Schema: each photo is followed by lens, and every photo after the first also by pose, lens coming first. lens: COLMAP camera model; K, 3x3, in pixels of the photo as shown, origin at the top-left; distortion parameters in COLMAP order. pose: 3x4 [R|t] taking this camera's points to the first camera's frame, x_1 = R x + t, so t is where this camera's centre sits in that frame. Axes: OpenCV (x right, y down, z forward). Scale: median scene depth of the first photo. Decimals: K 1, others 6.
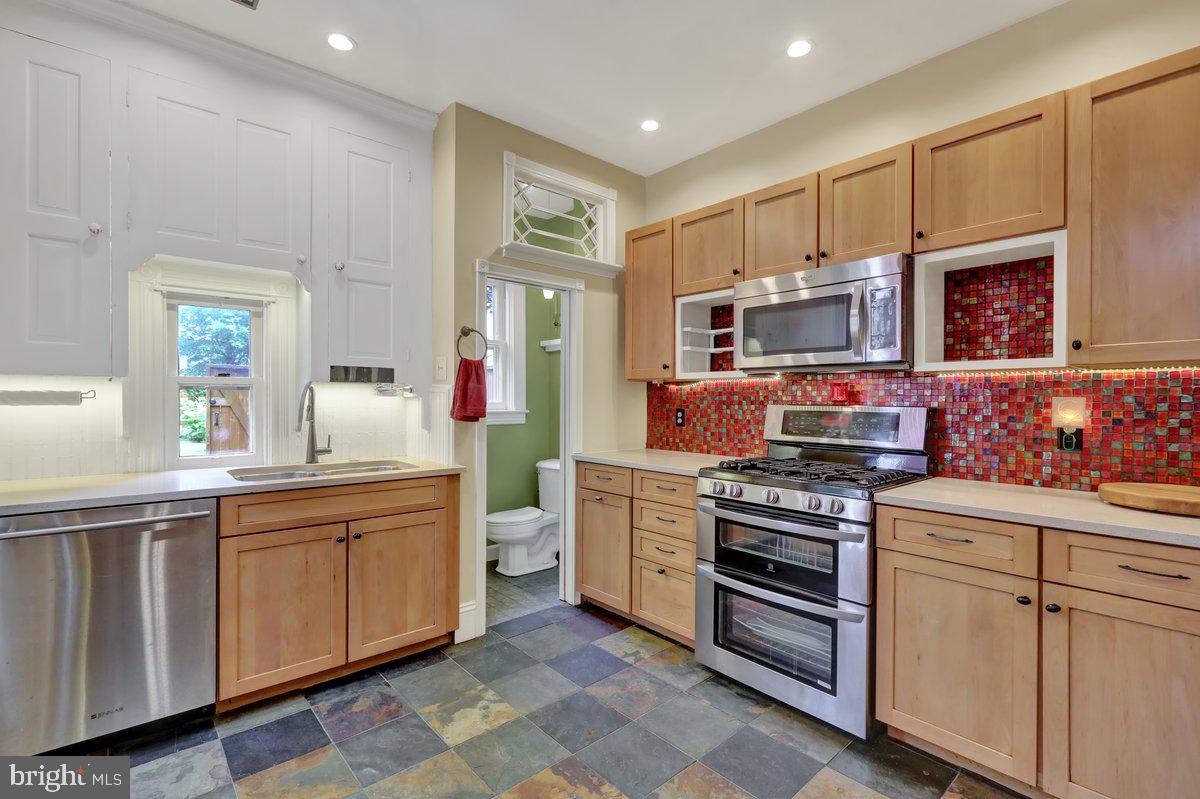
lens RADIAL K [[550.2, 0, 598.6], [0, 550.2, 398.4], [0, 0, 1]] dist [0.010566, 0.001644]
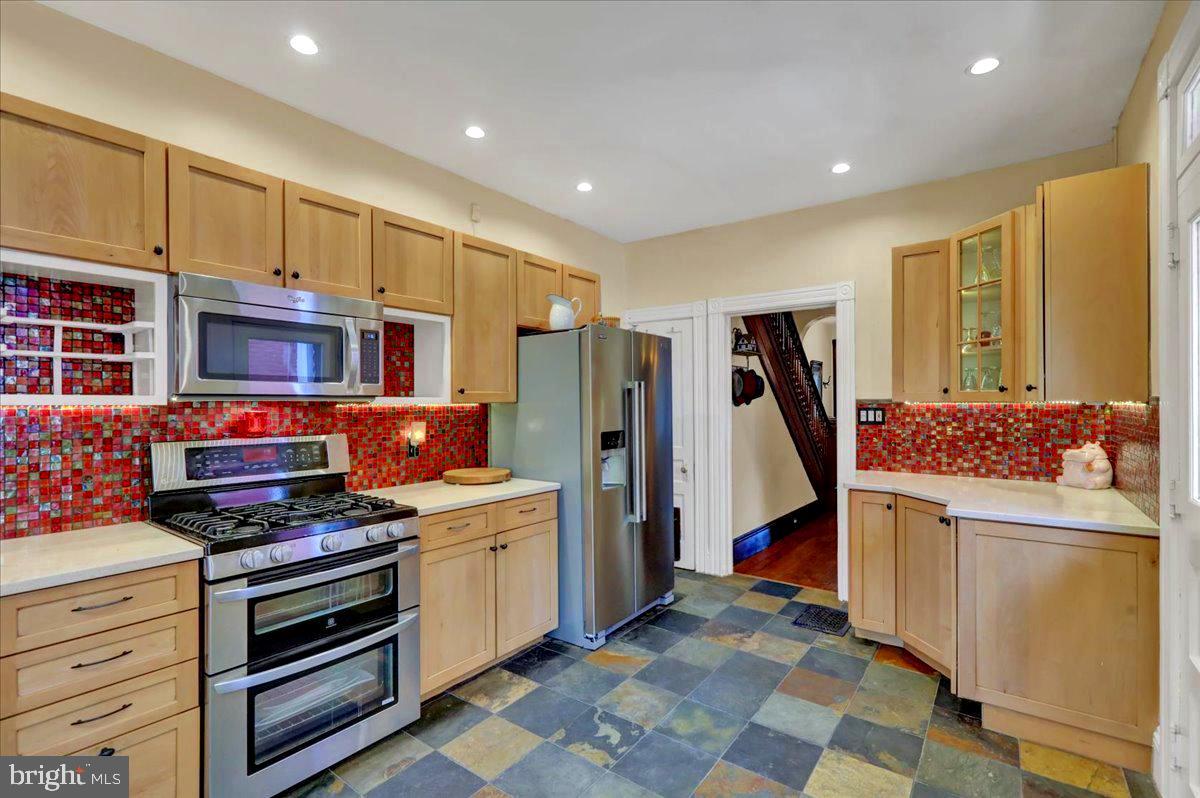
lens RADIAL K [[550.2, 0, 602.3], [0, 550.2, 404.8], [0, 0, 1]] dist [0.010566, 0.001644]
pose [[-0.199770, -0.008350, 0.979807, -0.641577], [-0.000755, 0.999965, 0.008368, -0.055378], [-0.979843, 0.000932, -0.199769, 0.728107]]
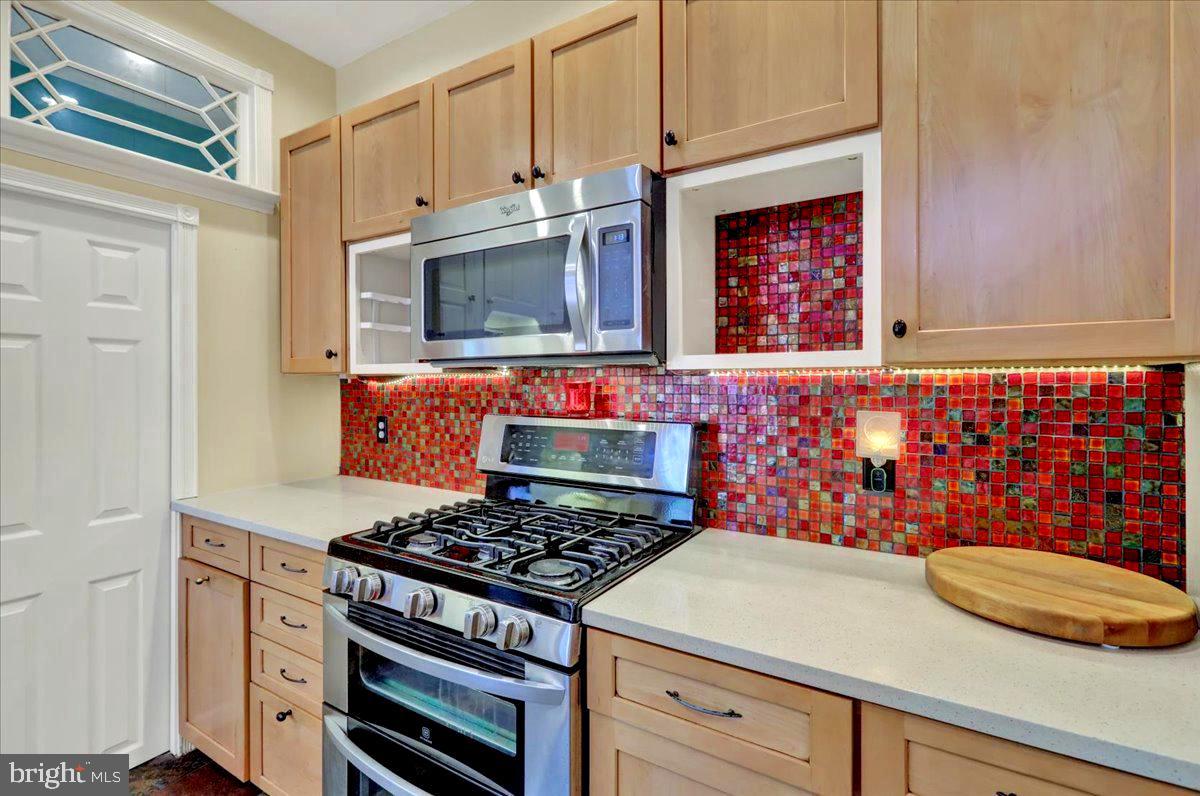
lens RADIAL K [[550.2, 0, 601.4], [0, 550.2, 379.5], [0, 0, 1]] dist [0.010566, 0.001644]
pose [[0.957216, -0.004877, 0.289334, 0.318011], [0.005751, 0.999981, -0.002172, -0.035503], [-0.289318, 0.003743, 0.957226, 0.430256]]
